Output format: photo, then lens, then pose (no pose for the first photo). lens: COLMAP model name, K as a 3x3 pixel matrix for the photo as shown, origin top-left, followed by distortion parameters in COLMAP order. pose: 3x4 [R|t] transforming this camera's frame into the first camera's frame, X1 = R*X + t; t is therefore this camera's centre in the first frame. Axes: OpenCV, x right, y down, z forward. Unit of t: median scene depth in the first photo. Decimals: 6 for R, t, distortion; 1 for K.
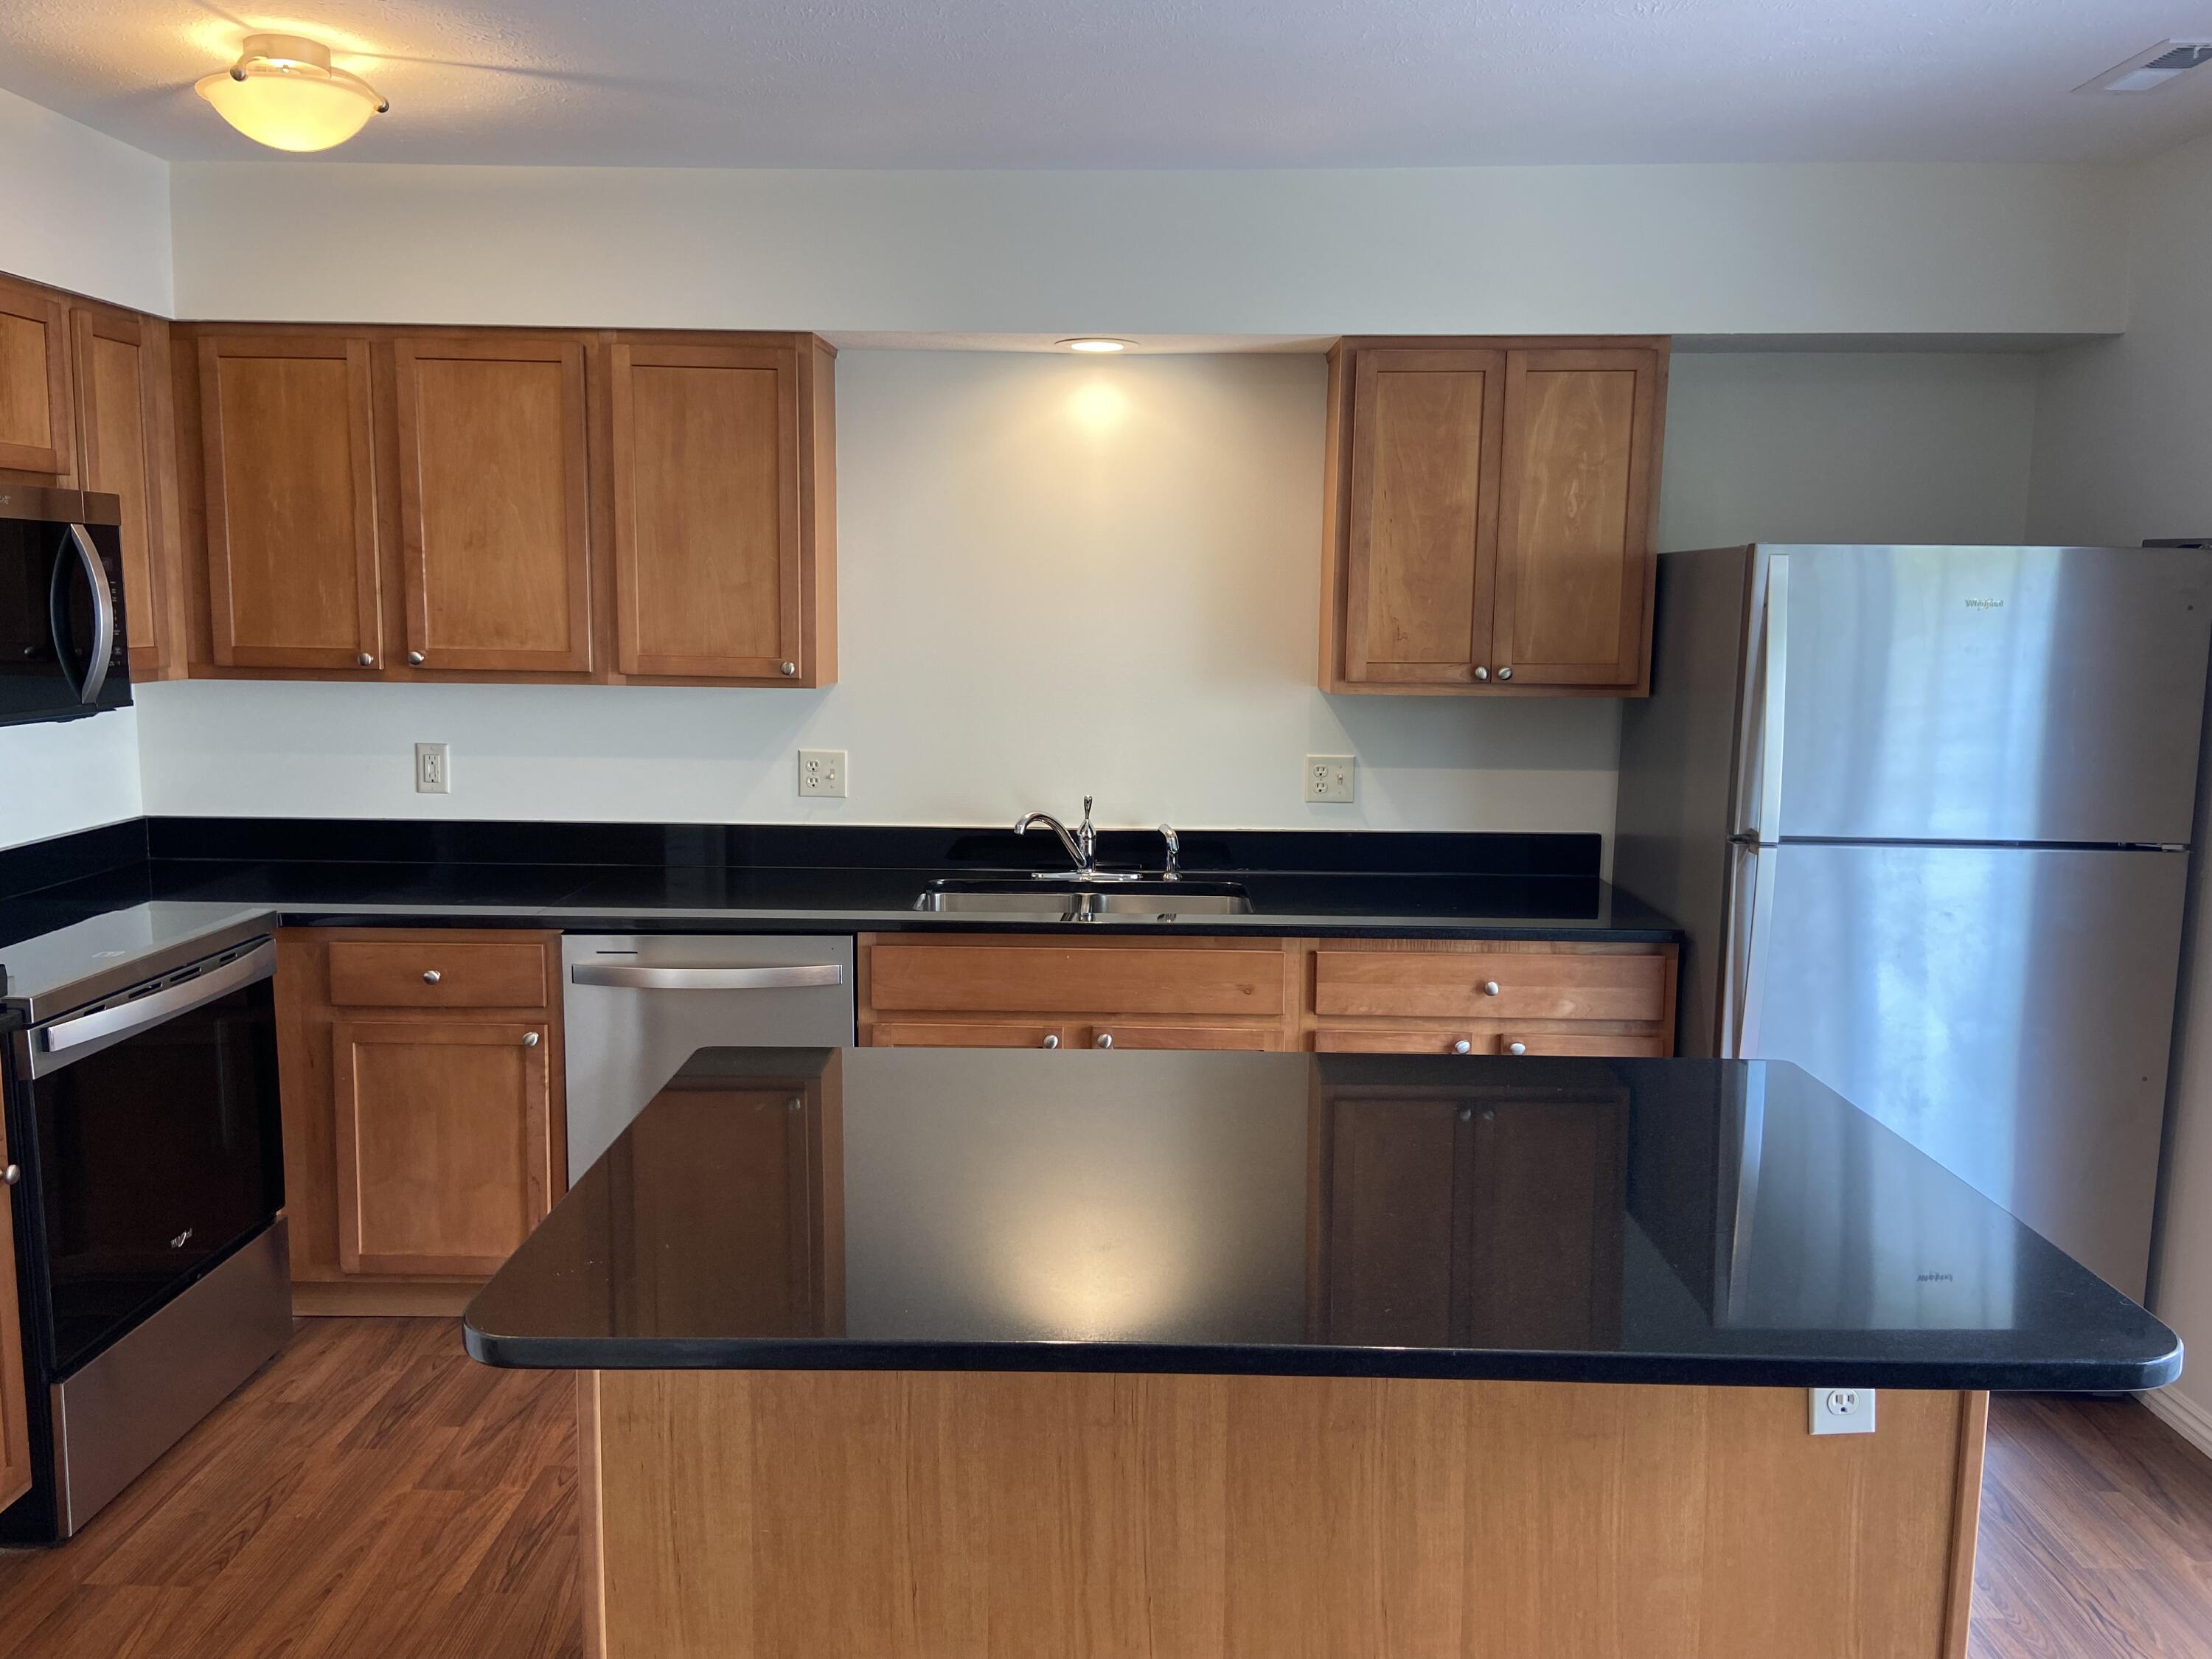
lens RADIAL K [[1665.9, 0, 1104.8], [0, 1665.9, 816.3], [0, 0, 1]] dist [0.003707, 0.000704]
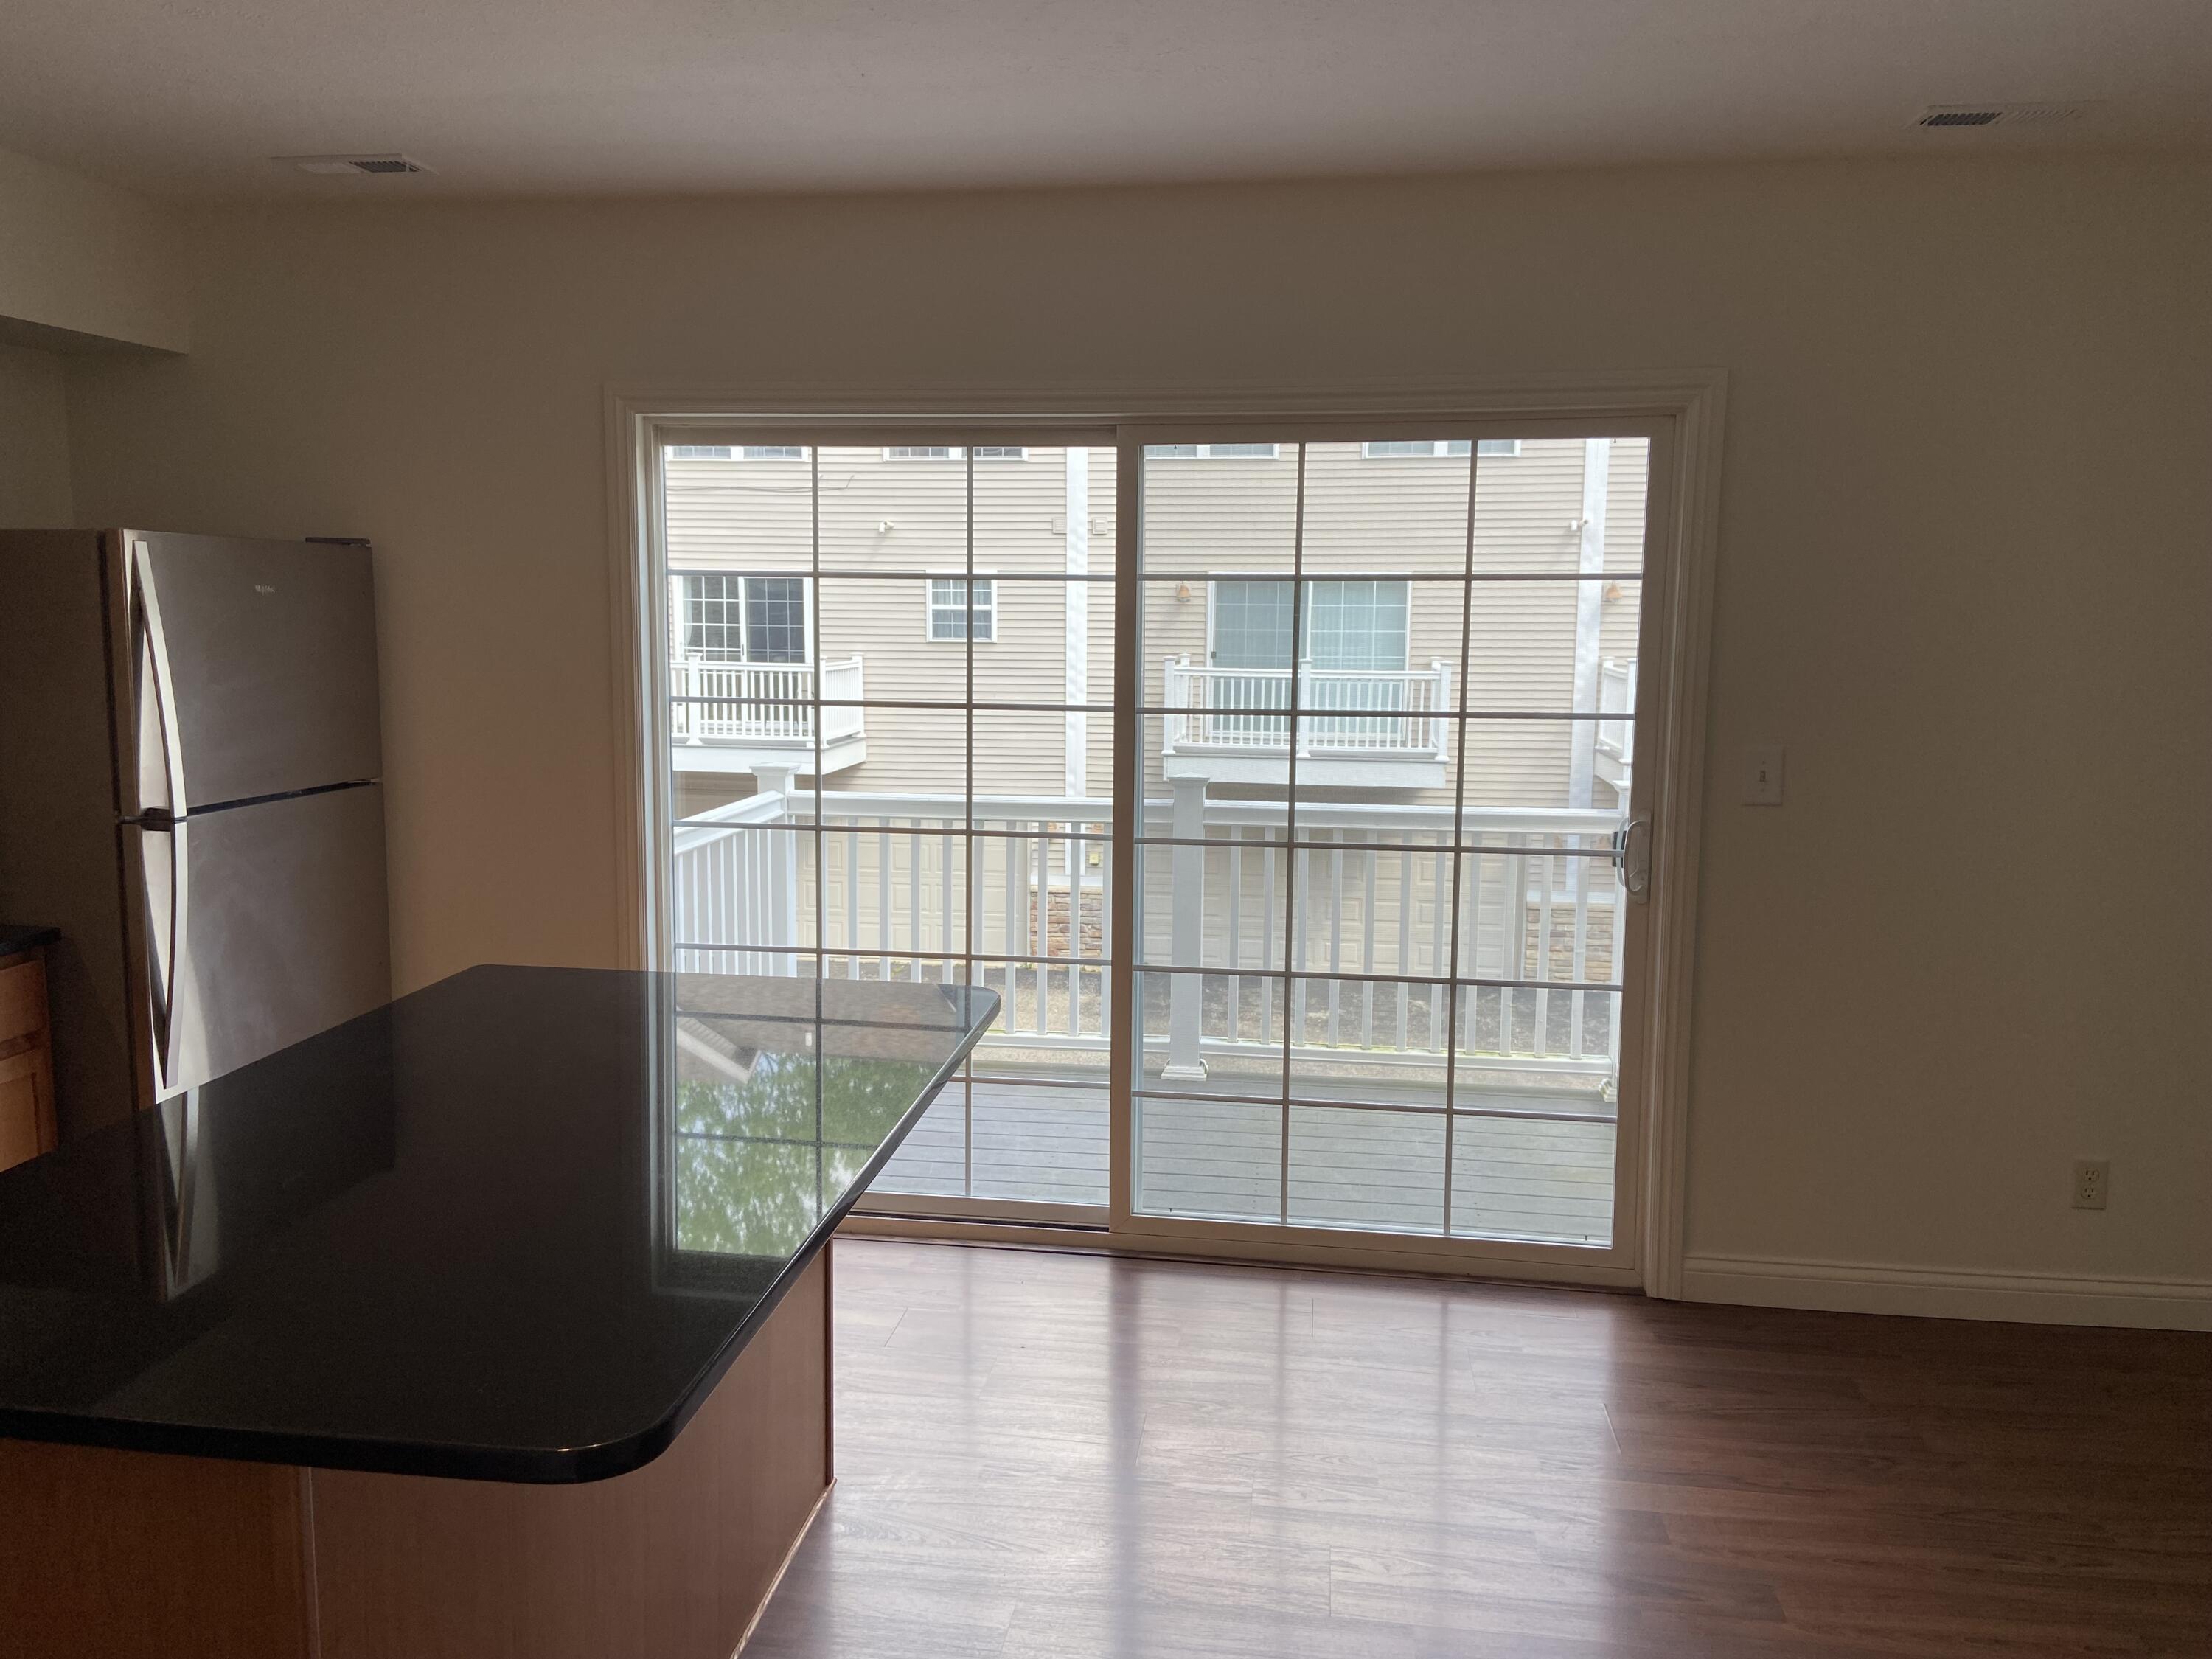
lens RADIAL K [[1665.9, 0, 1104.8], [0, 1665.9, 816.3], [0, 0, 1]] dist [0.003707, 0.000704]
pose [[0.112527, -0.130077, 0.985098, -0.547612], [0.121283, 0.985780, 0.116313, -0.035085], [-0.986219, 0.106388, 0.126703, 0.292706]]
